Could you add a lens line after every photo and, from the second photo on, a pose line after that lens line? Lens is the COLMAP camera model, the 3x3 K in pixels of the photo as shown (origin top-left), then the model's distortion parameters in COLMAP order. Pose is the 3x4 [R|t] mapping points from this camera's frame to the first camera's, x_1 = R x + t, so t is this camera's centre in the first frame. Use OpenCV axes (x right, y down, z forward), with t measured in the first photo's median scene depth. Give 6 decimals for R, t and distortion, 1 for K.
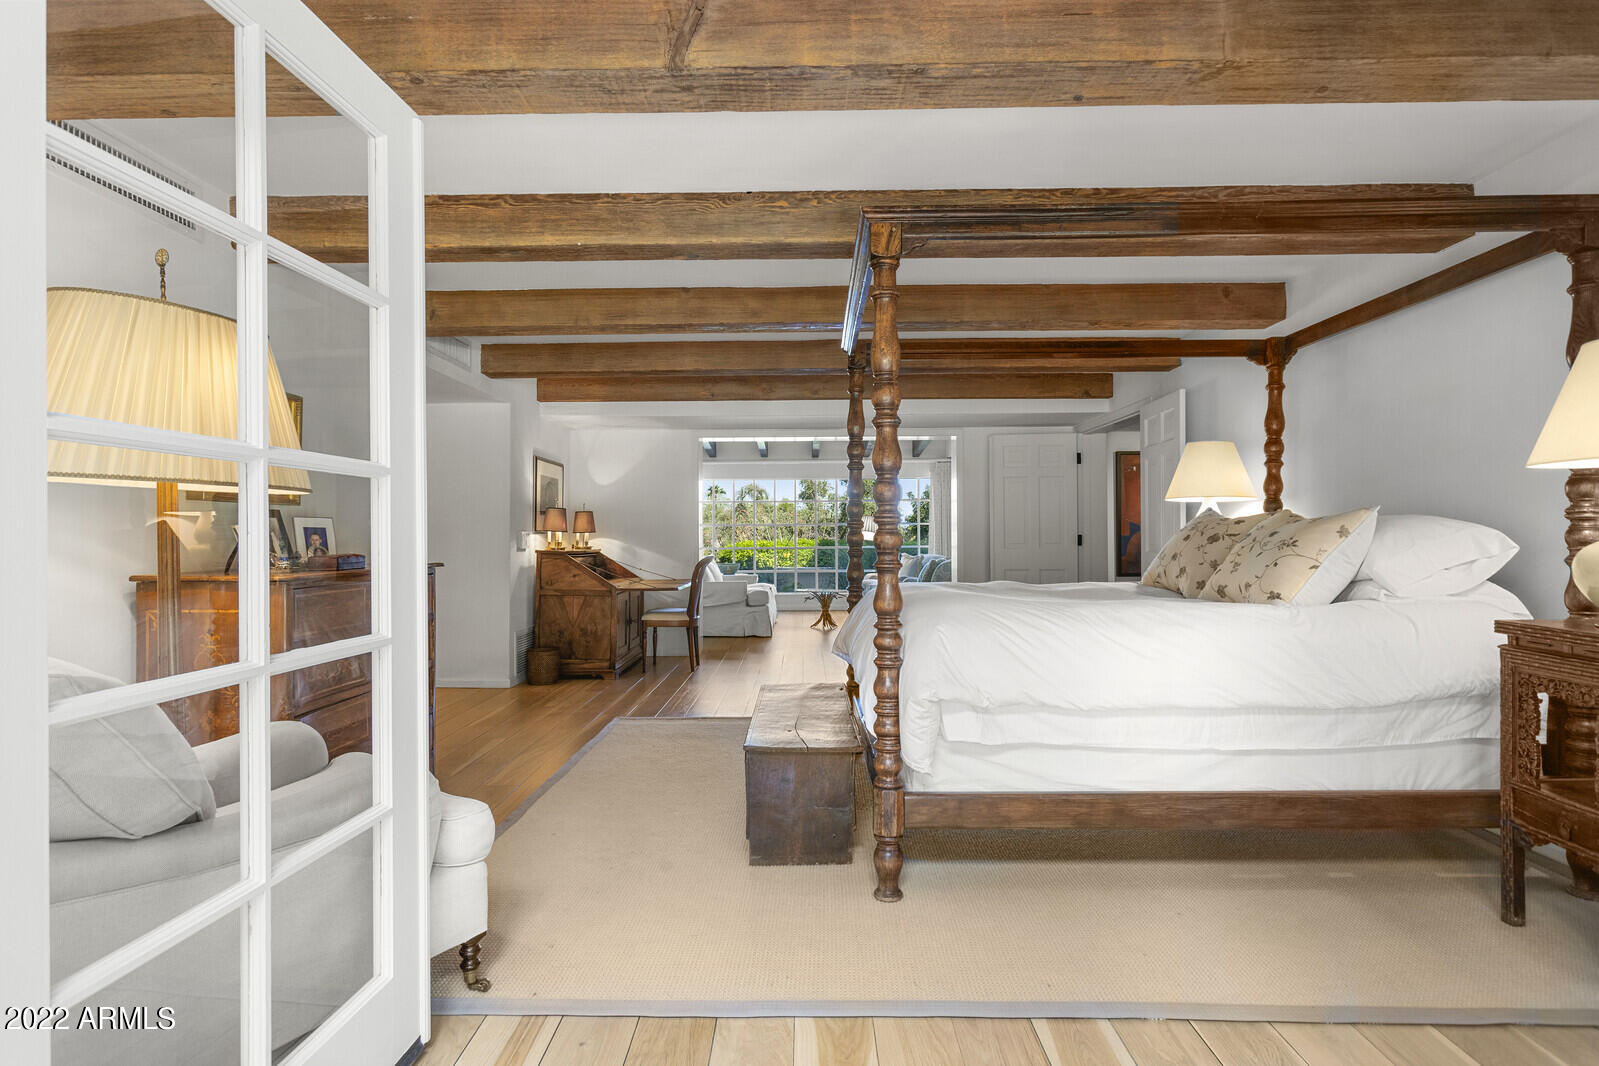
lens RADIAL K [[834.2, 0, 799.5], [0, 834.2, 533.0], [0, 0, 1]] dist [-0.002957, 0.000364]
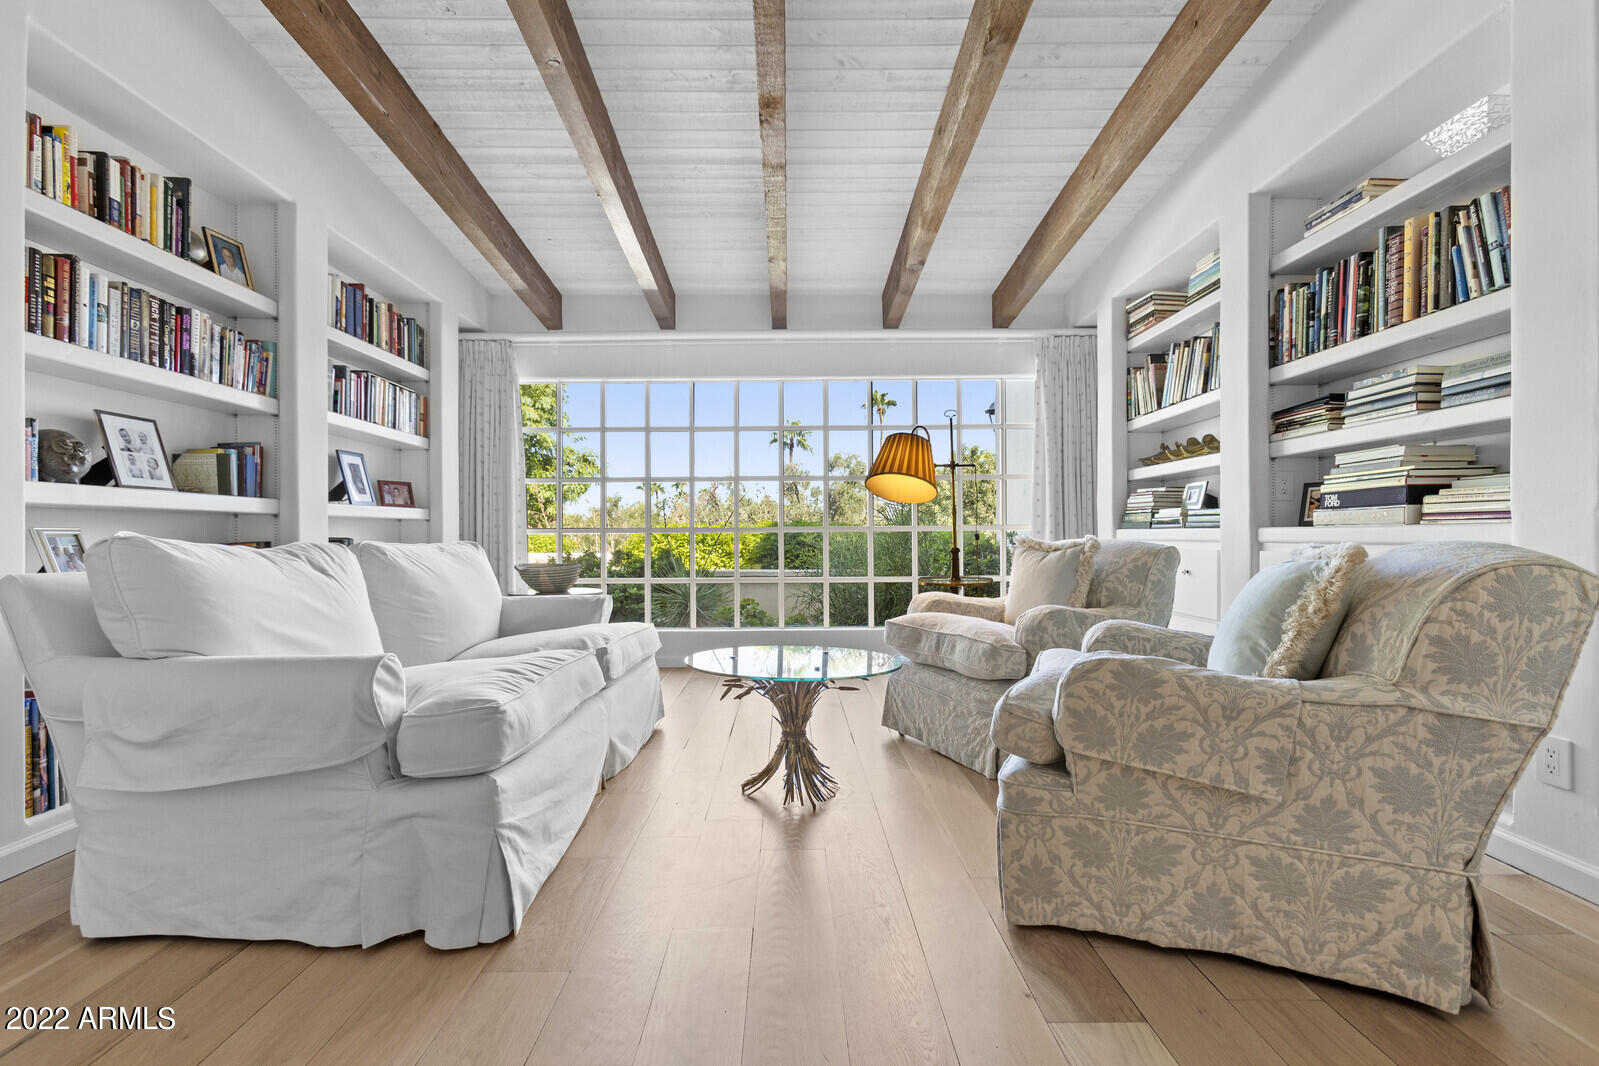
lens RADIAL K [[739.7, 0, 799.5], [0, 739.7, 533.0], [0, 0, 1]] dist [0.000379, 0.000064]
pose [[0.999663, 0.000086, 0.025946, 0.043265], [0.000060, 0.999984, -0.005624, 0.042245], [-0.025946, 0.005624, 0.999648, 1.170299]]
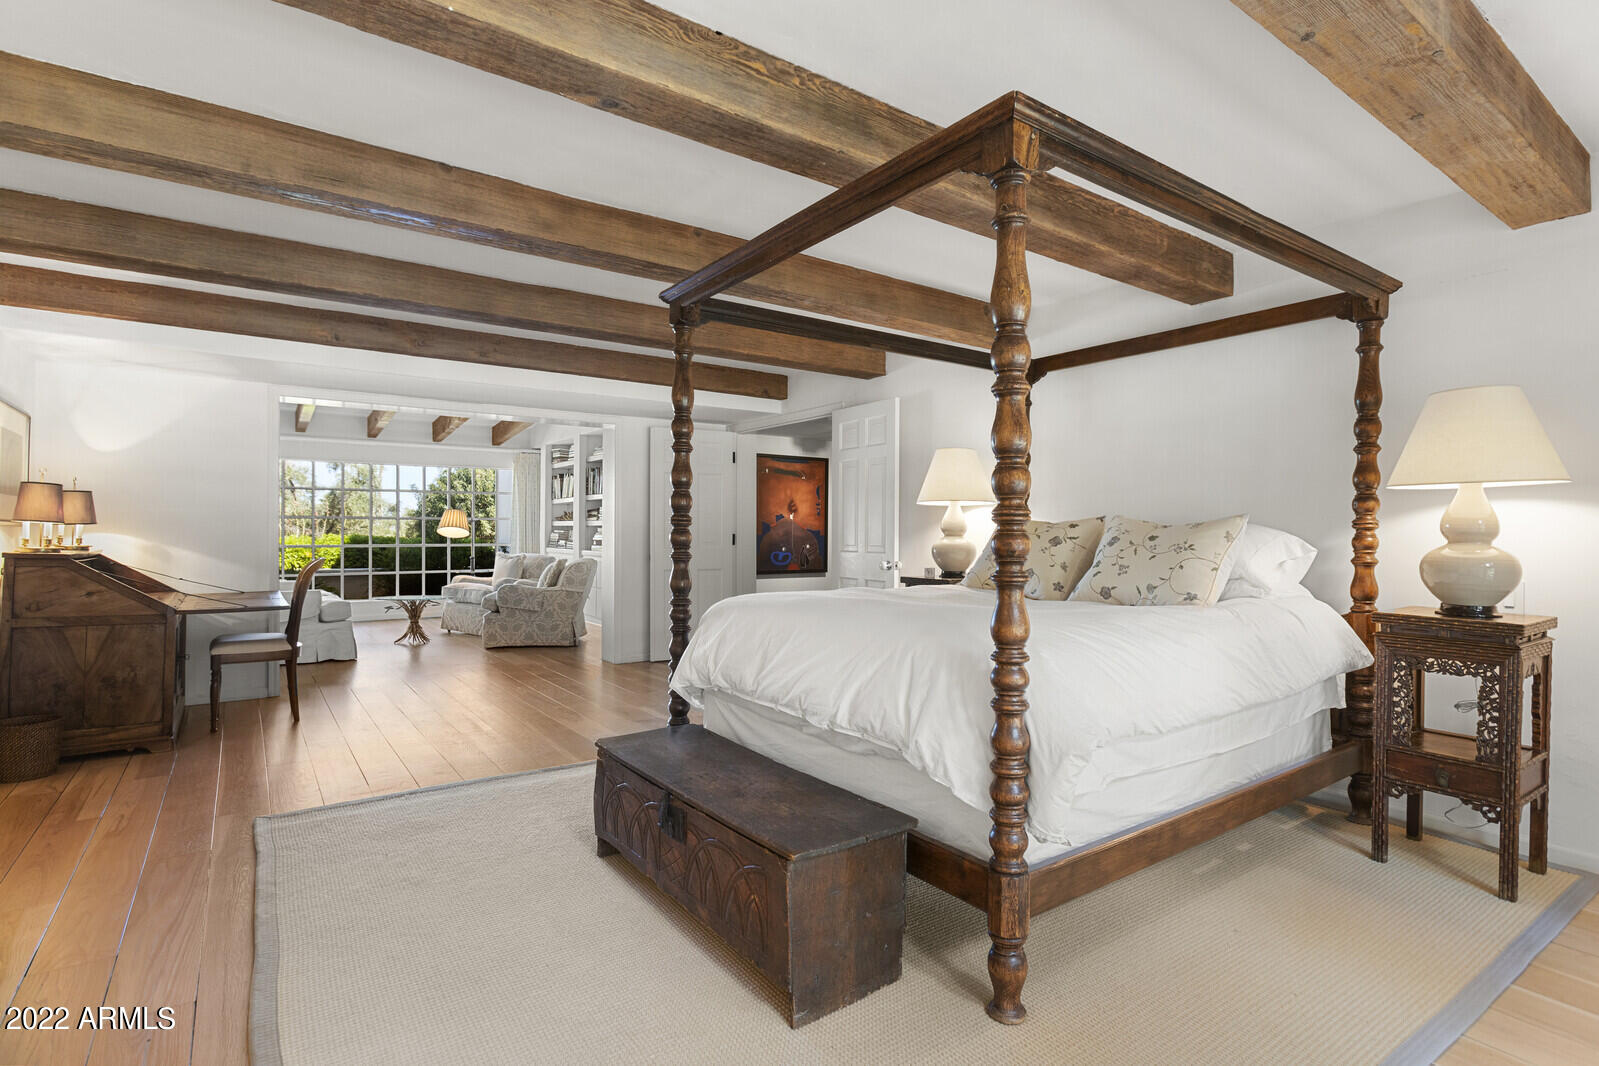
lens RADIAL K [[794.5, 0, 800.6], [0, 794.5, 536.5], [0, 0, 1]] dist [-0.034318, 0.027230]
pose [[0.805894, 0.007040, 0.592019, -0.192579], [-0.011849, 0.999921, 0.004239, 0.000043], [-0.591942, -0.010431, 0.805913, 0.218136]]
